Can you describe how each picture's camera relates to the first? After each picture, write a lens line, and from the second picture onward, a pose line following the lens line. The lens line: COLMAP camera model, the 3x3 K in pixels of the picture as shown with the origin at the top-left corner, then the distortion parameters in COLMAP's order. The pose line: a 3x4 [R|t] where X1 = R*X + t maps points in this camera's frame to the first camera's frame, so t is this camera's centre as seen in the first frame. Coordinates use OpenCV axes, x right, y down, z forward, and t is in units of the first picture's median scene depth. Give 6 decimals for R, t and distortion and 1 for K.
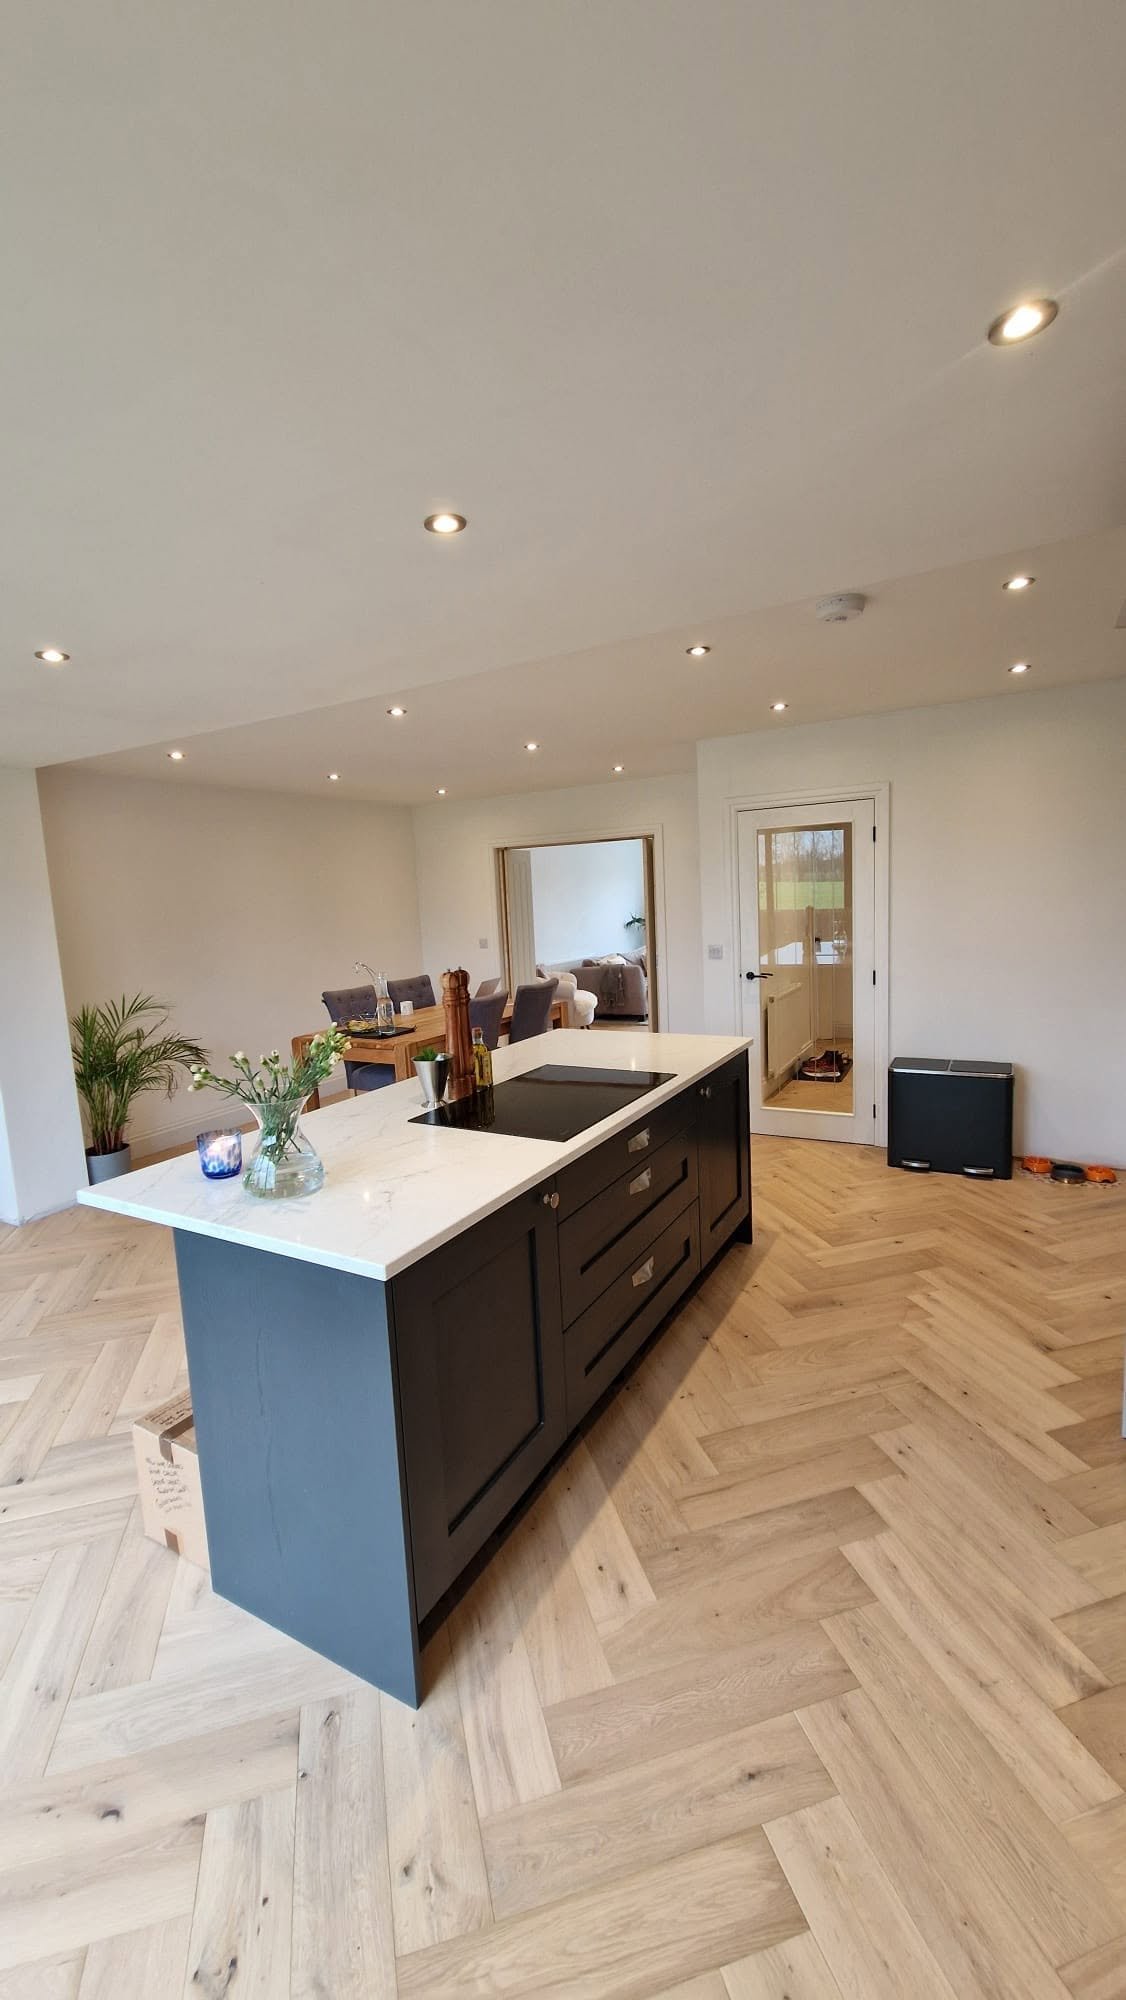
lens RADIAL K [[808.1, 0, 563.0], [0, 808.1, 1000.0], [0, 0, 1]] dist [0.010240, -0.008815]
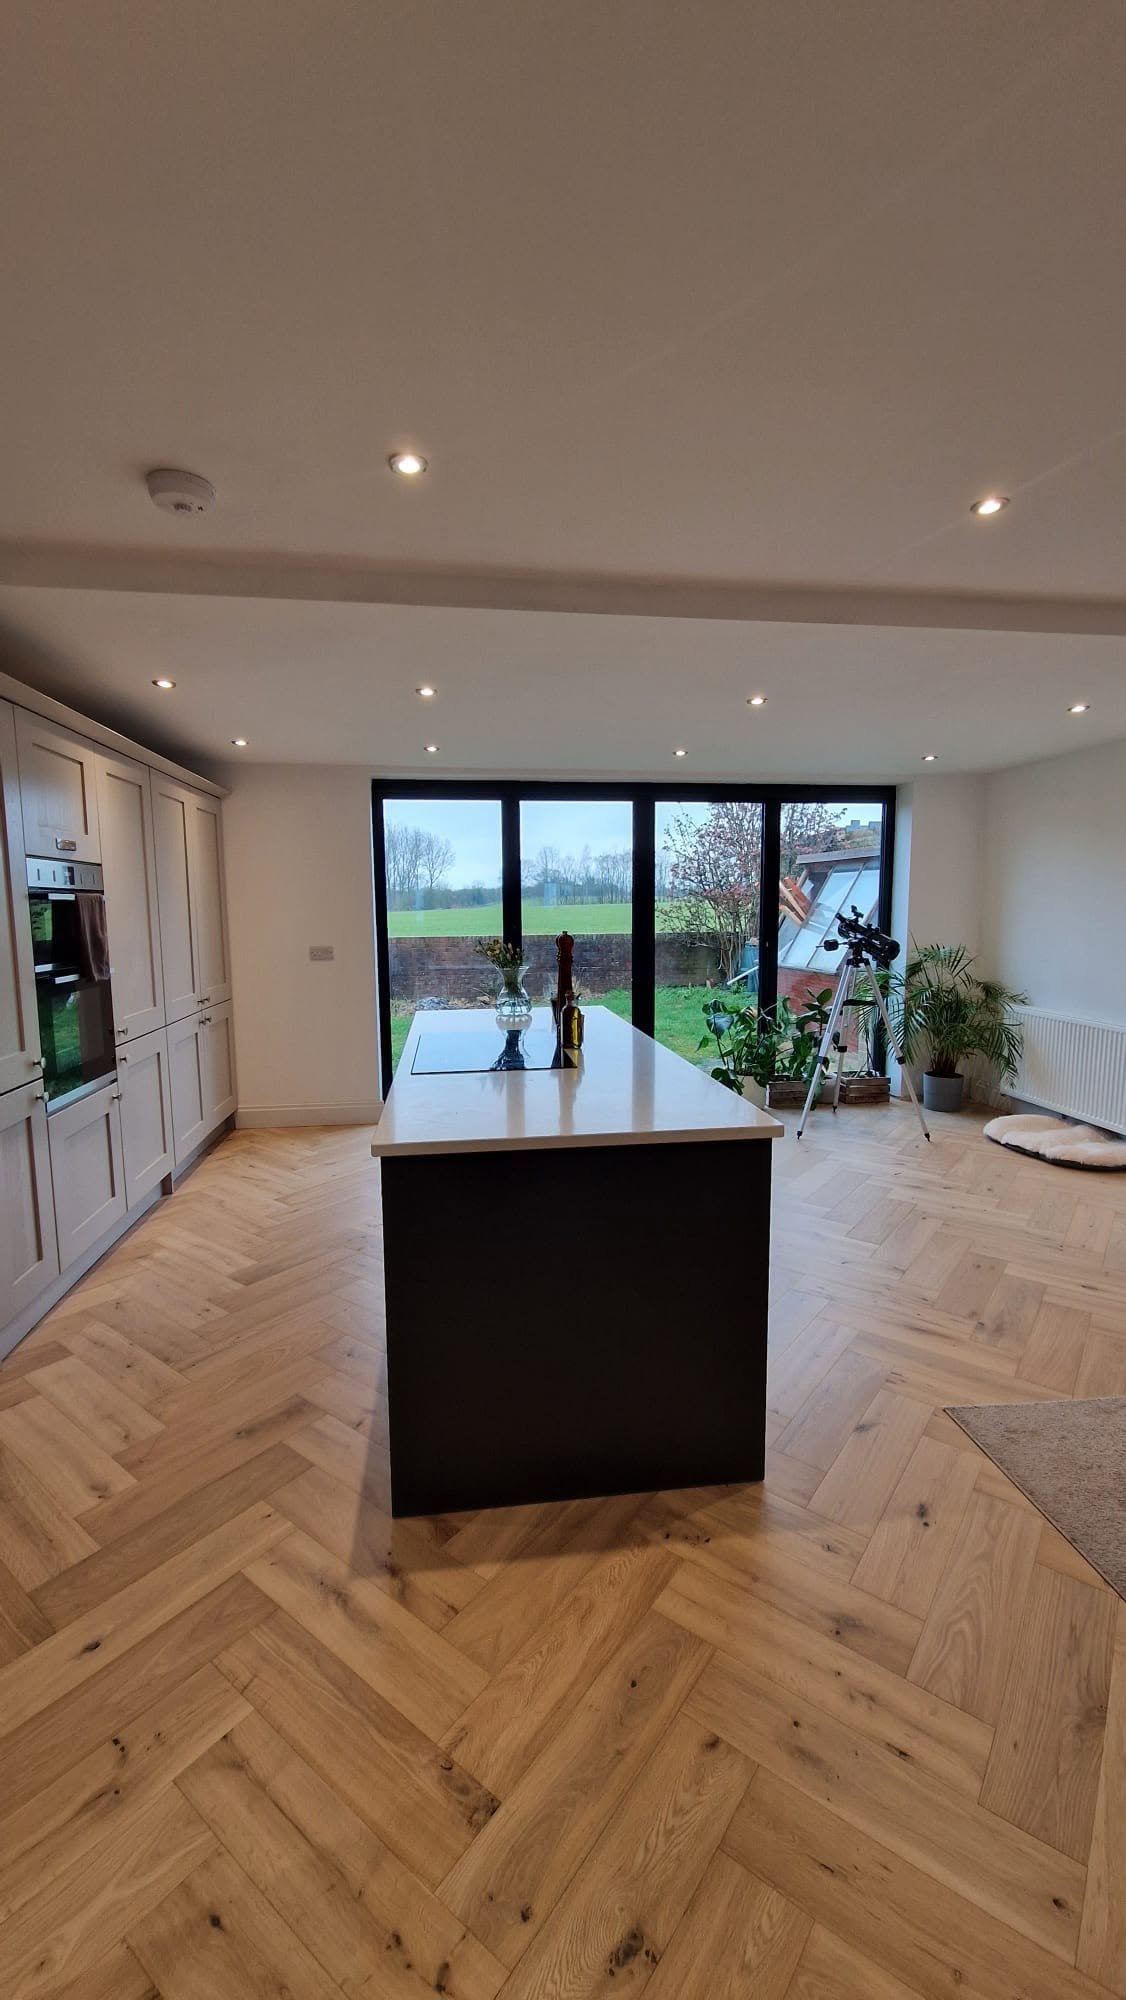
lens RADIAL K [[808.1, 0, 563.0], [0, 808.1, 1000.0], [0, 0, 1]] dist [0.010240, -0.008815]
pose [[-0.796985, 0.119956, -0.591967, 0.679375], [-0.033942, 0.969637, 0.242184, -0.278804], [0.603044, 0.213109, -0.768715, 2.270648]]
